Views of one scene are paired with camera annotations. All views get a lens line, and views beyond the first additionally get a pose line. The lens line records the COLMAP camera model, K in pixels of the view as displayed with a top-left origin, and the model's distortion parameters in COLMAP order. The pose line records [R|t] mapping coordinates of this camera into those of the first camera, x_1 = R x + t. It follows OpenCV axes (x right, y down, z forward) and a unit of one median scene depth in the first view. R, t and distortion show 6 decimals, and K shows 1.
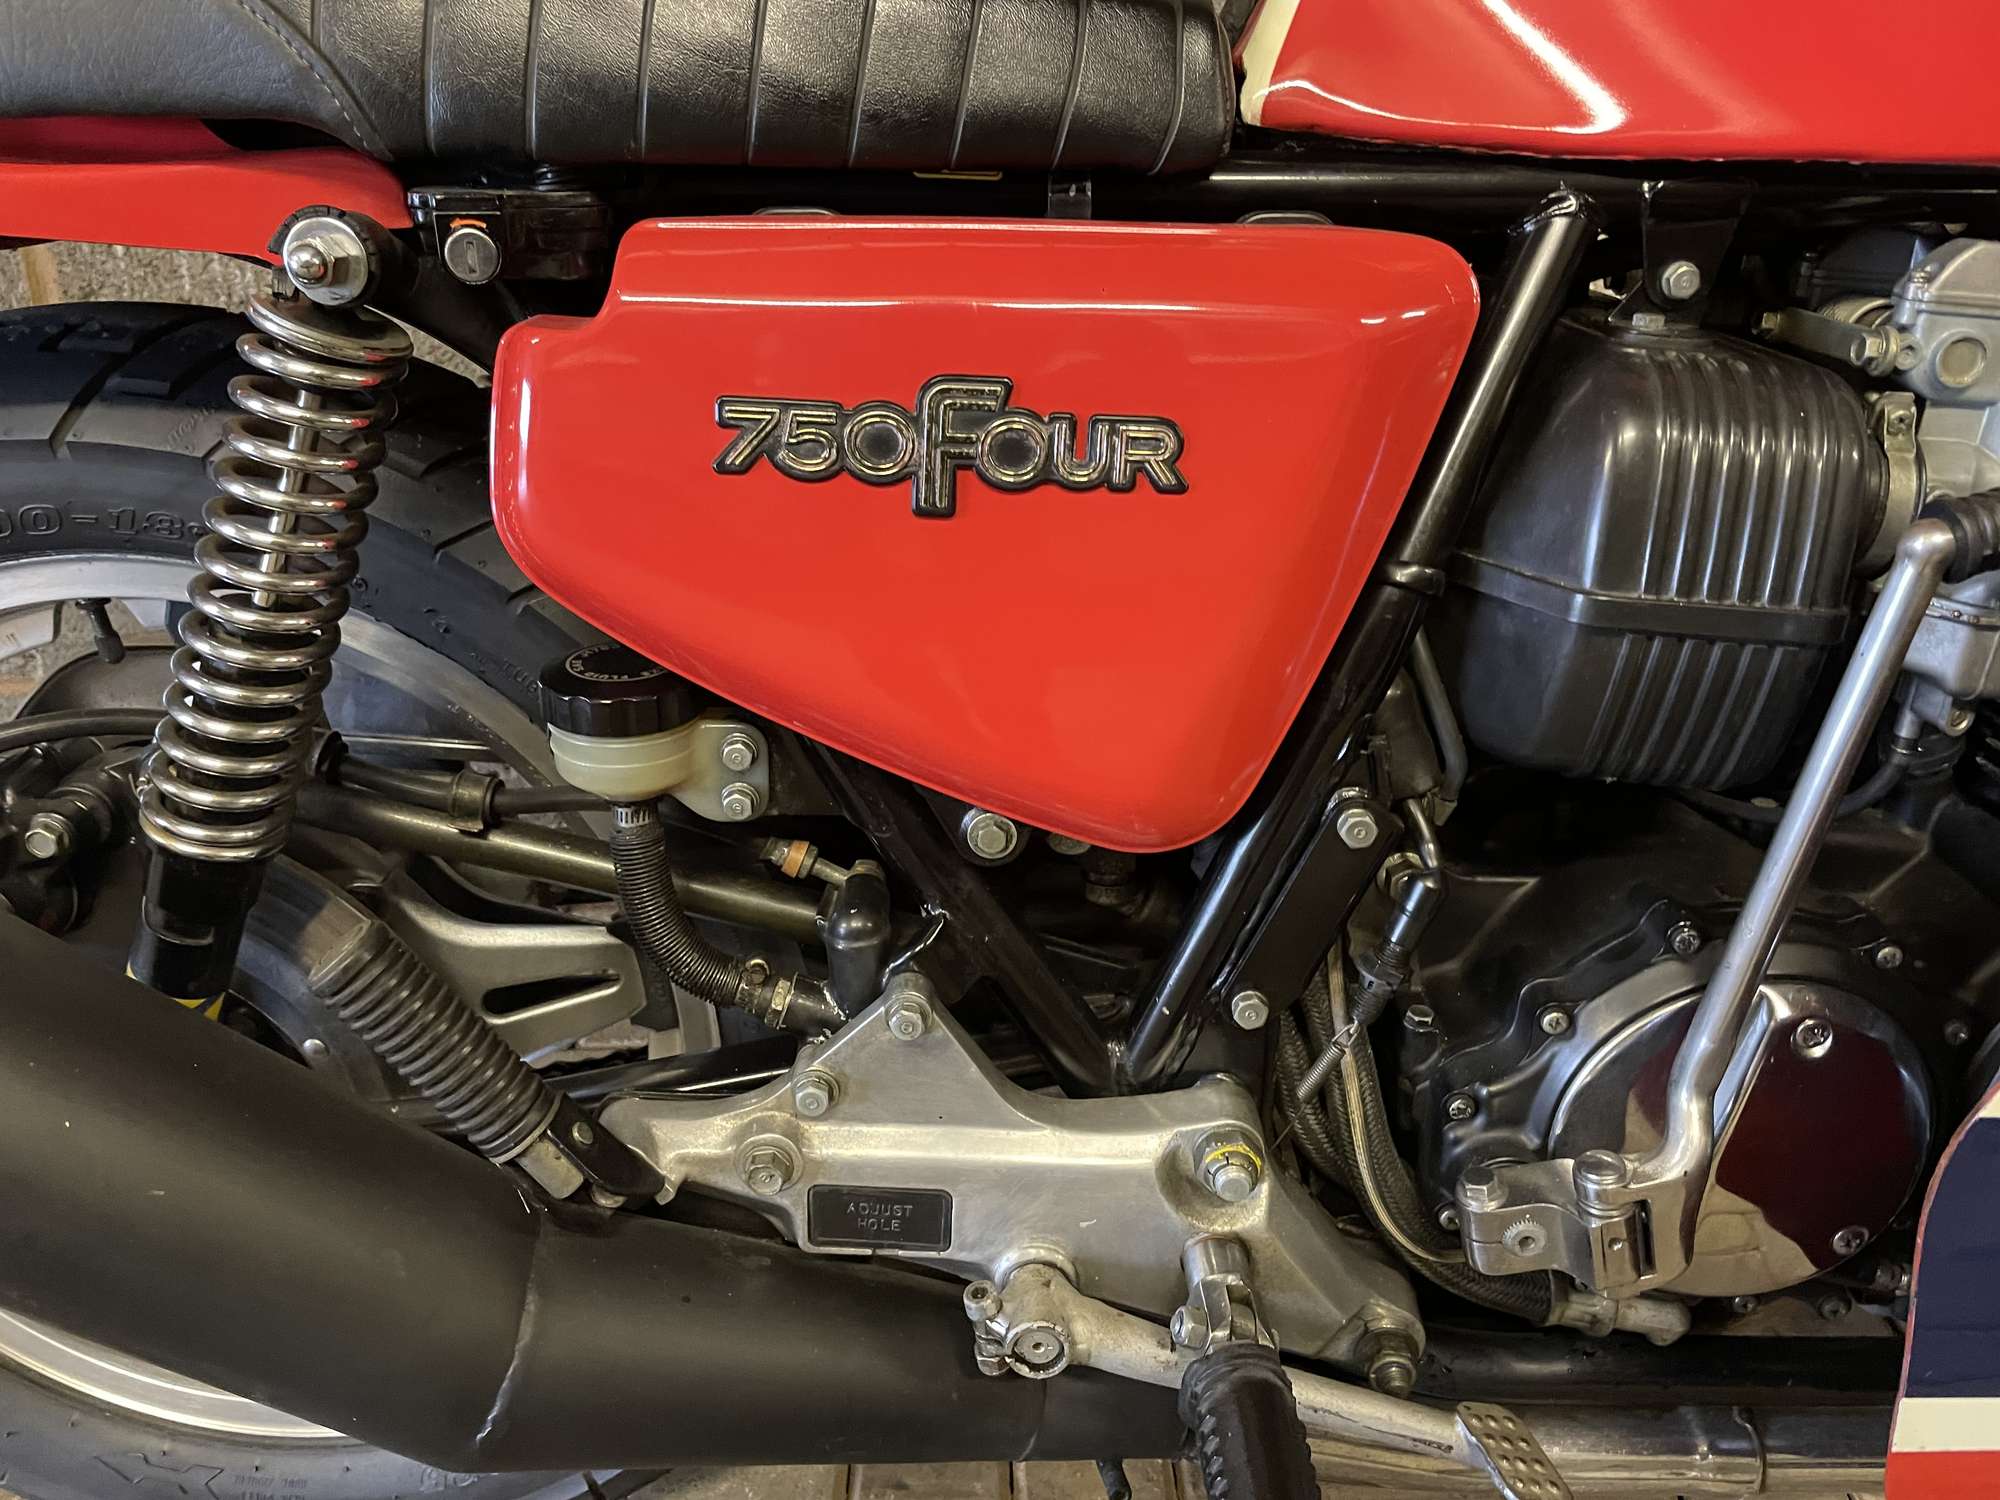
lens RADIAL K [[1523.5, 0, 986.2], [0, 1523.5, 760.1], [0, 0, 1]] dist [0.085325, -0.118448]
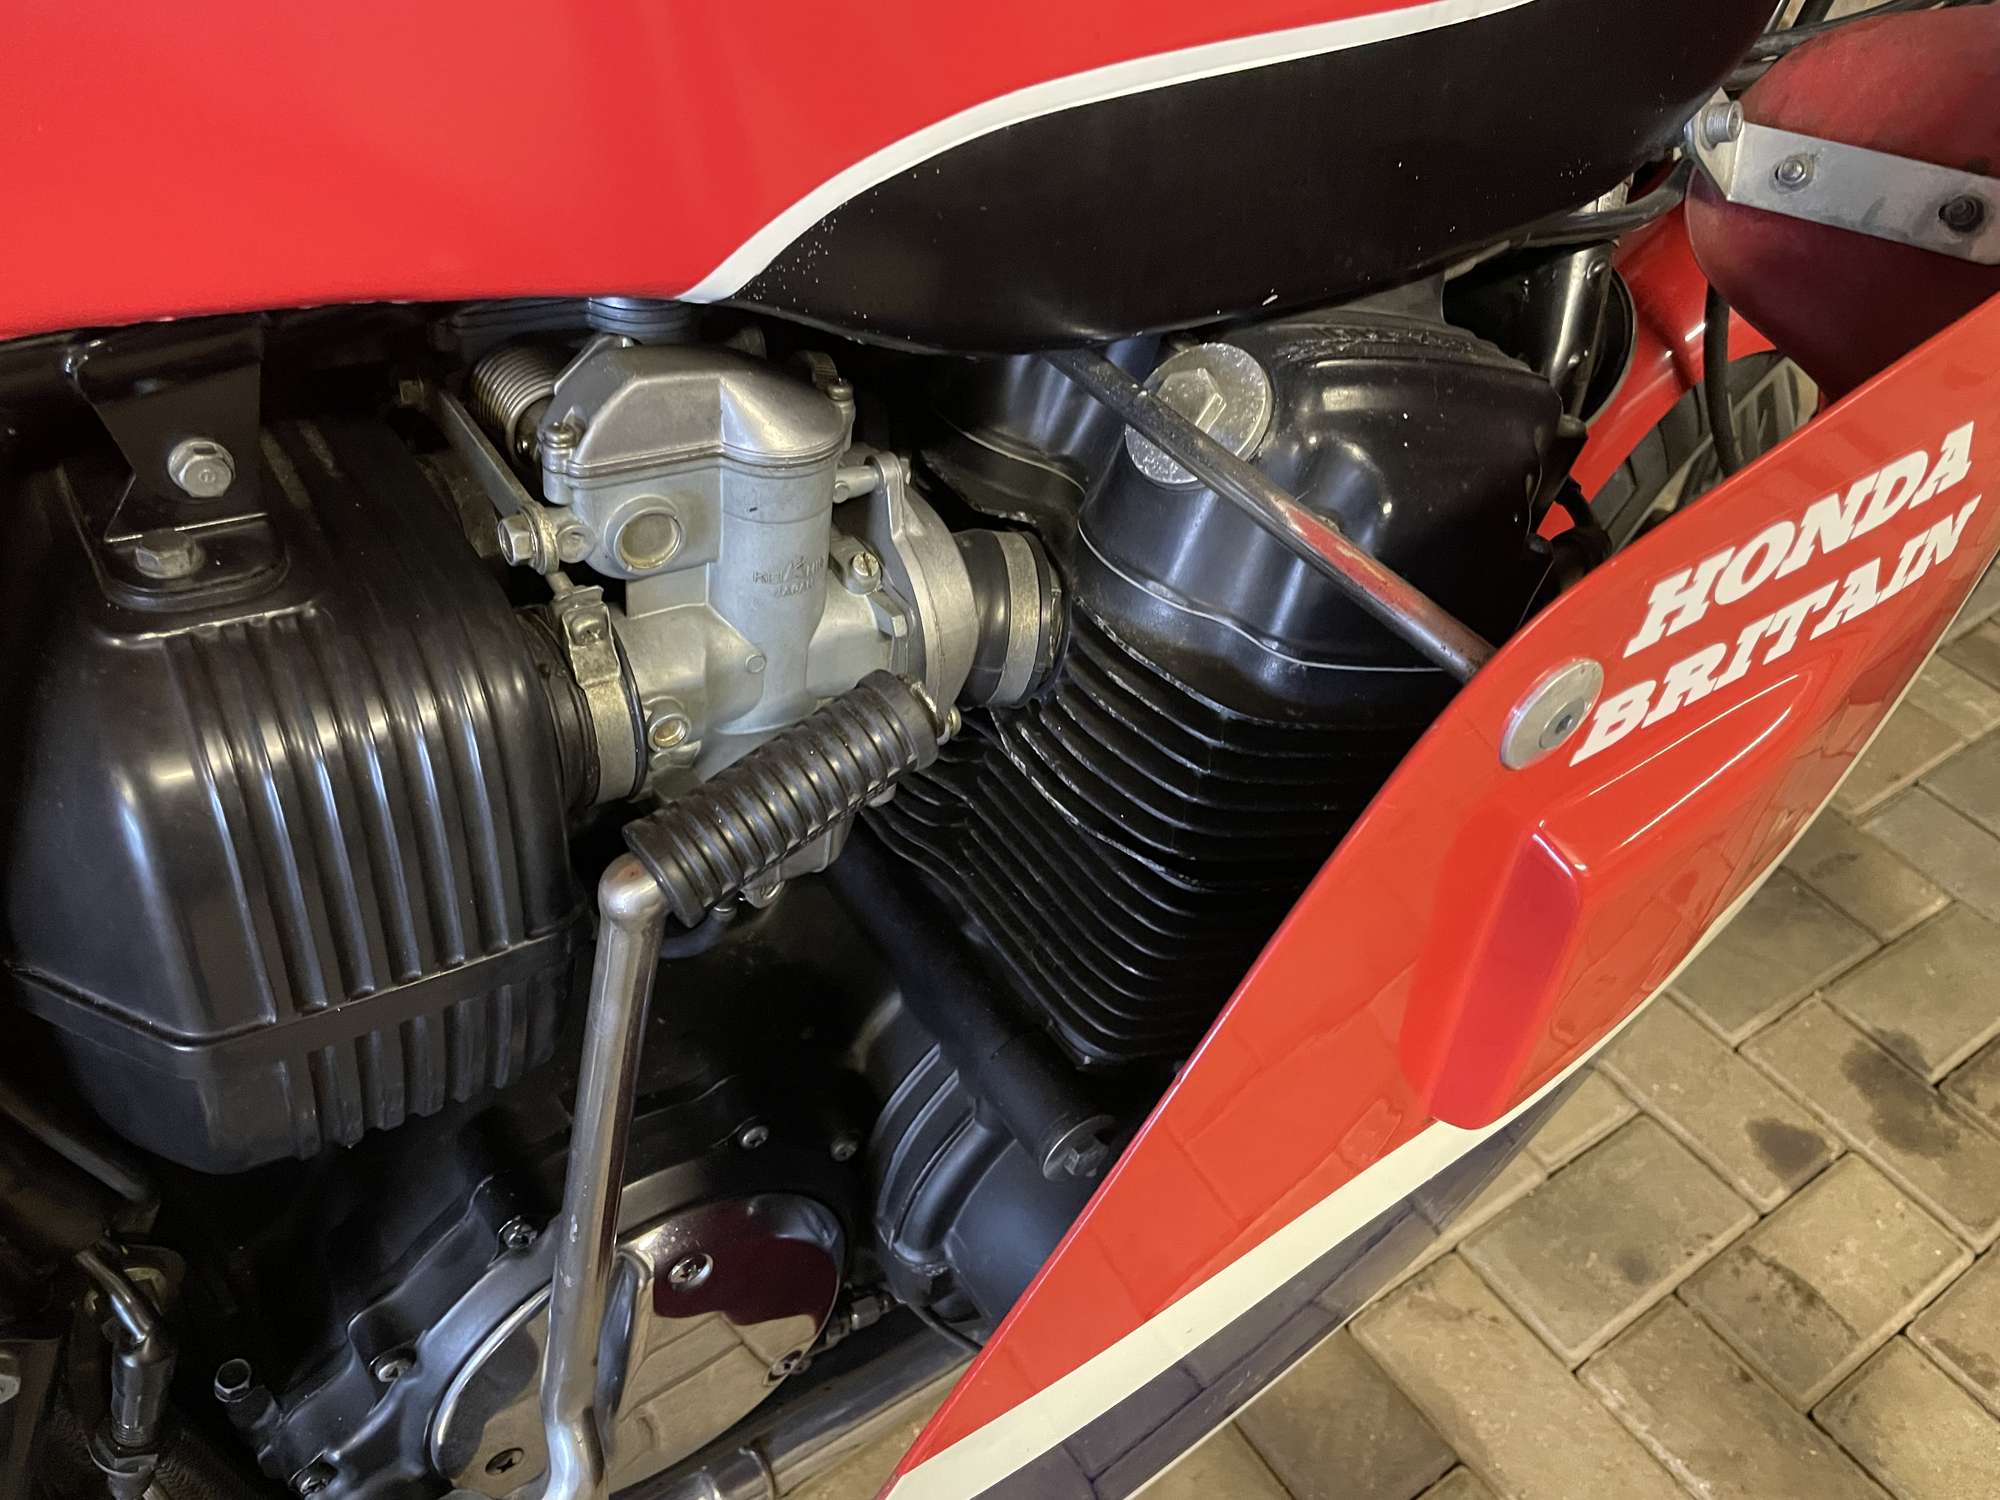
lens RADIAL K [[1523.5, 0, 1000.3], [0, 1523.5, 753.4], [0, 0, 1]] dist [0.085325, -0.118448]
pose [[0.822447, -0.324546, 0.467174, 0.372417], [0.138108, 0.910624, 0.389474, -0.383636], [-0.551822, -0.255801, 0.793762, 0.307416]]
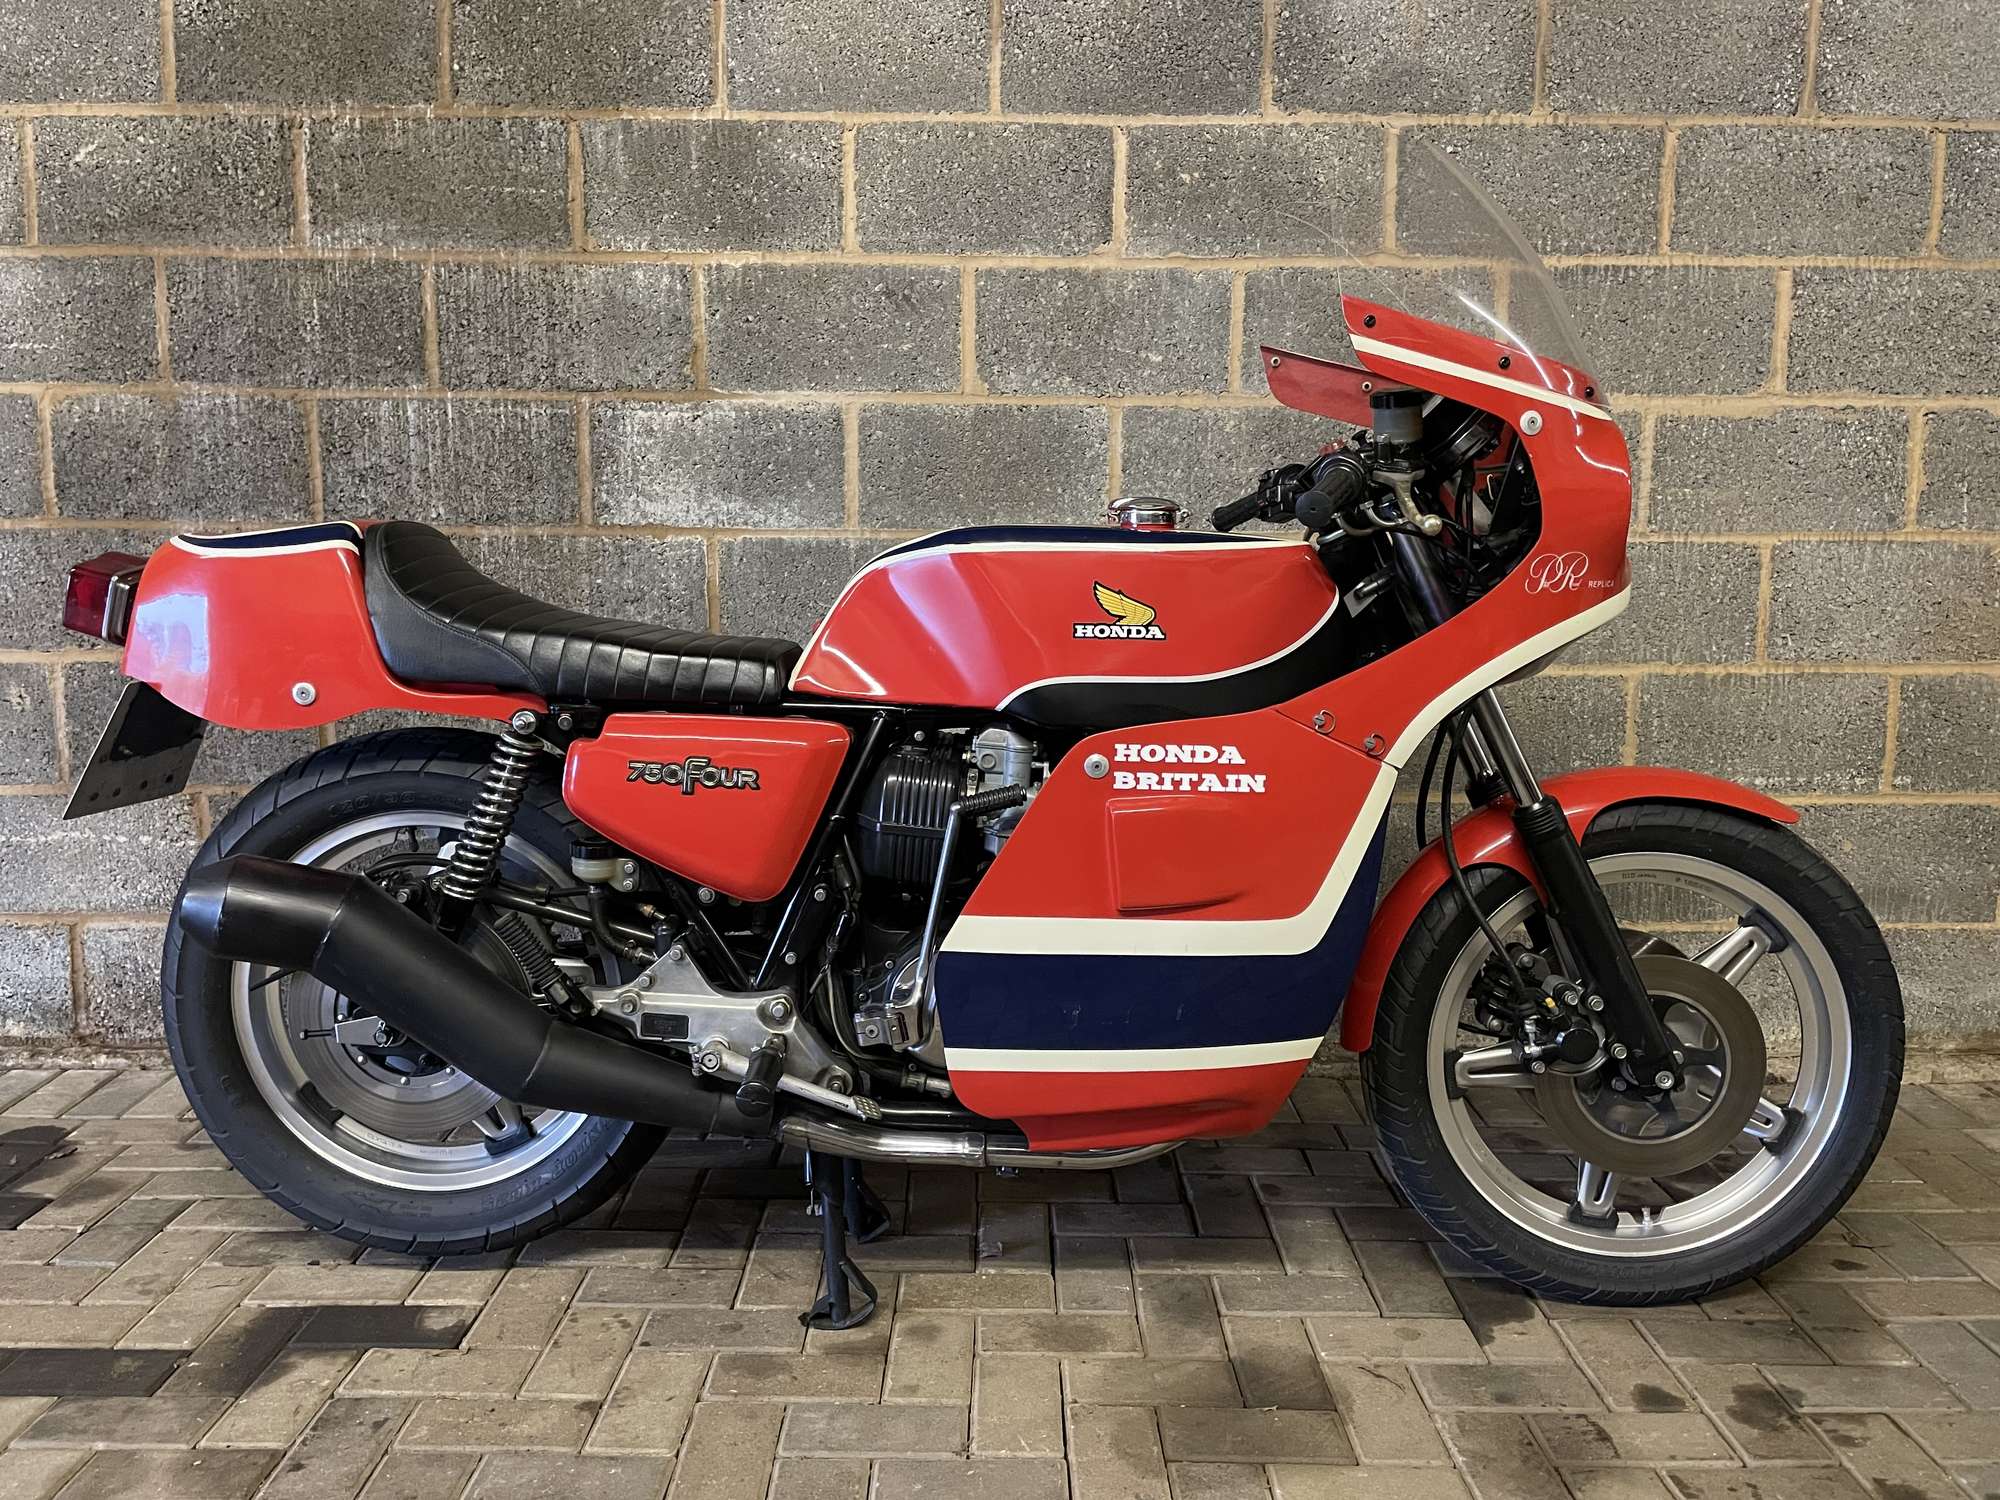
lens RADIAL K [[1523.5, 0, 991.7], [0, 1523.5, 740.9], [0, 0, 1]] dist [0.085325, -0.118448]
pose [[0.999673, 0.025582, 0.000093, 0.585007], [-0.024710, 0.966539, -0.255328, 0.533652], [-0.006622, 0.255242, 0.966855, -2.163725]]
